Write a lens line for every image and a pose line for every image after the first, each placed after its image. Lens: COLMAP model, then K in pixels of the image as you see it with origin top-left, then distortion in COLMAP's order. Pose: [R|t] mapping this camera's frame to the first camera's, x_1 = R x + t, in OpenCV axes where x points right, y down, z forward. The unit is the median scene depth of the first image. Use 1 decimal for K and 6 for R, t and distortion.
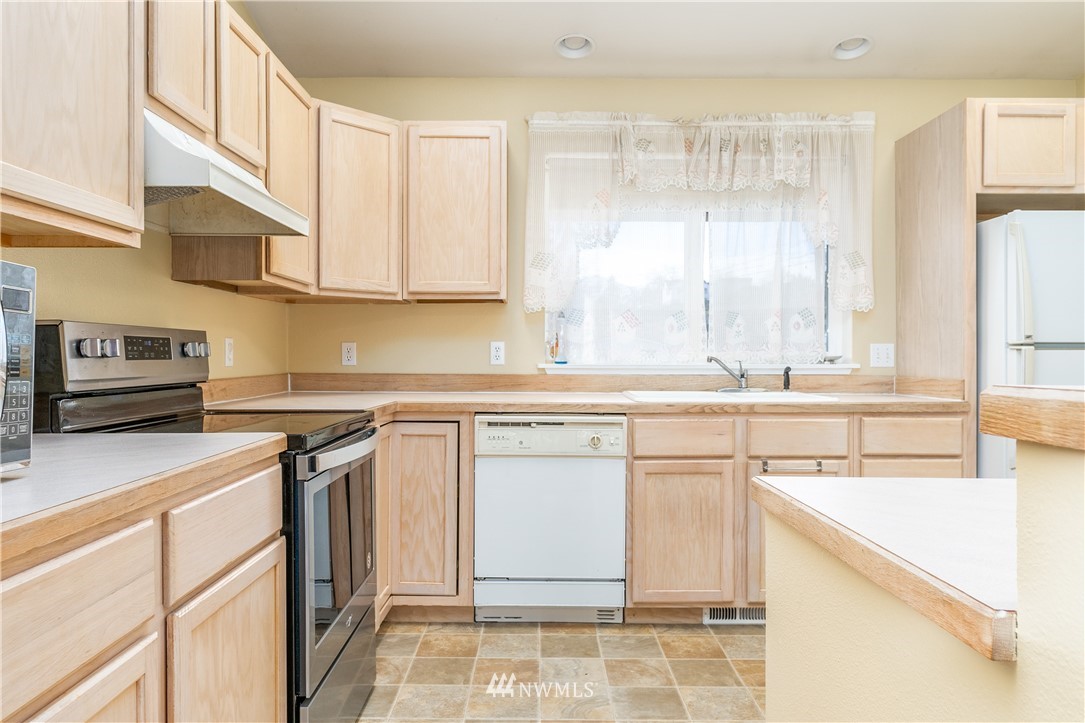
lens RADIAL K [[749.1, 0, 535.2], [0, 749.1, 358.5], [0, 0, 1]] dist [-0.000775, 0.000841]
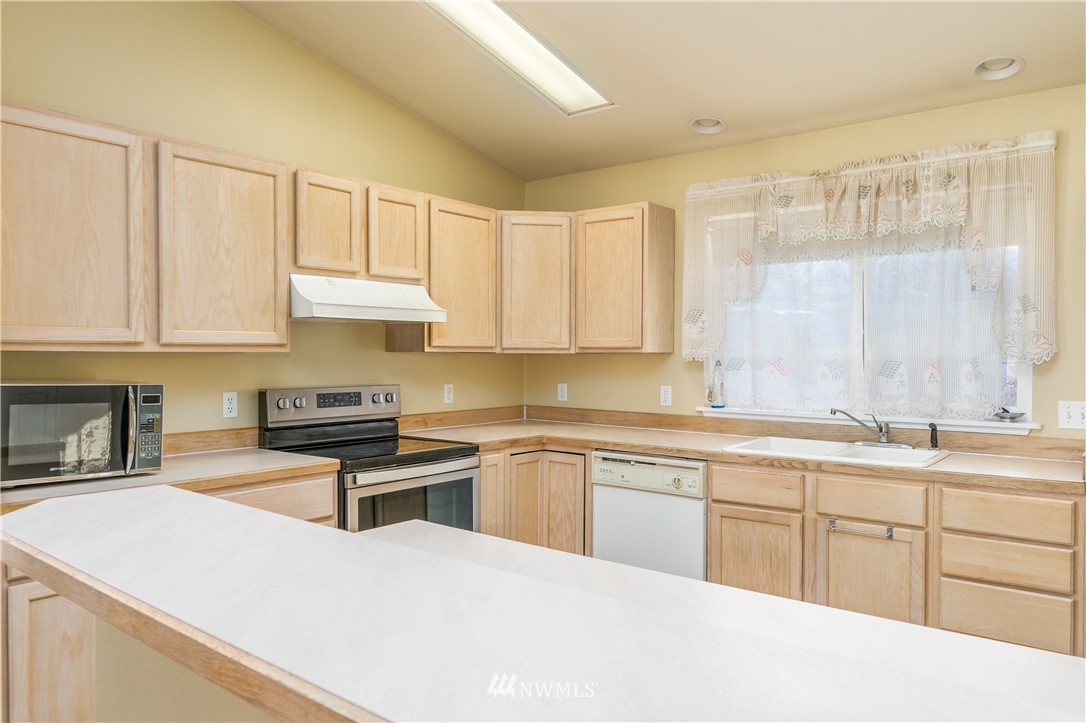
lens RADIAL K [[752.0, 0, 540.4], [0, 752.0, 359.2], [0, 0, 1]] dist [-0.002640, 0.000817]
pose [[0.784581, 0.006478, -0.619993, 0.621298], [-0.006404, 0.999977, 0.002345, -0.078186], [0.619994, 0.002130, 0.784604, -0.034480]]
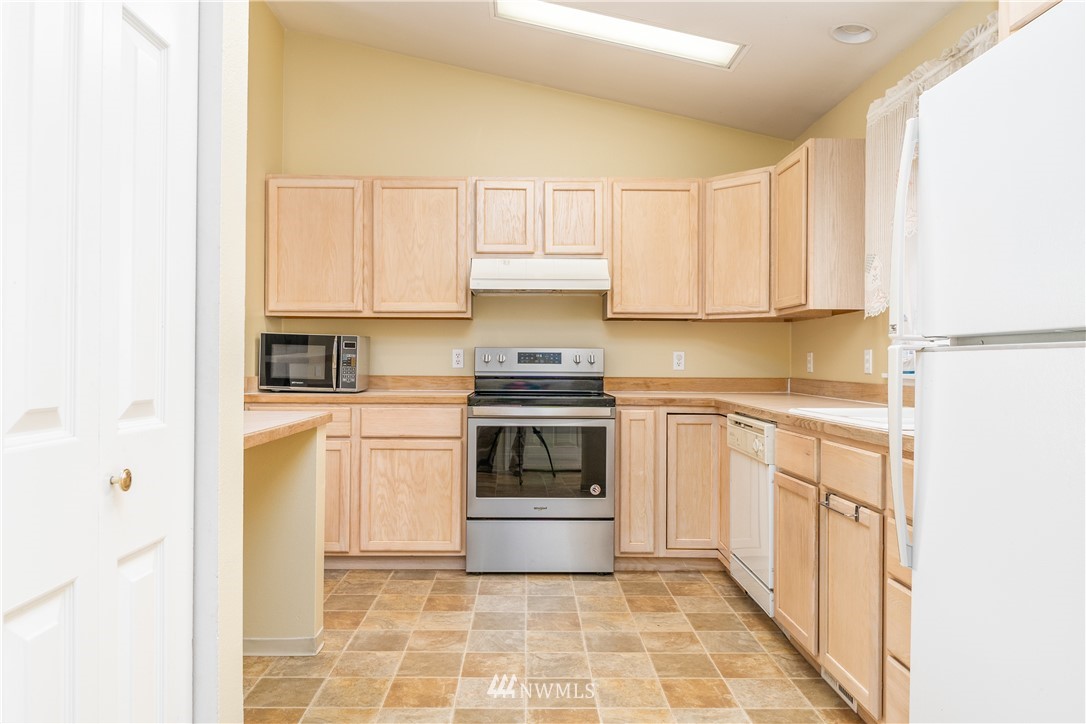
lens RADIAL K [[752.0, 0, 540.4], [0, 752.0, 359.7], [0, 0, 1]] dist [-0.002640, 0.000817]
pose [[0.024561, -0.003434, -0.999692, 1.097908], [-0.011743, 0.999924, -0.003723, -0.001264], [0.999629, 0.011831, 0.024519, 0.664331]]
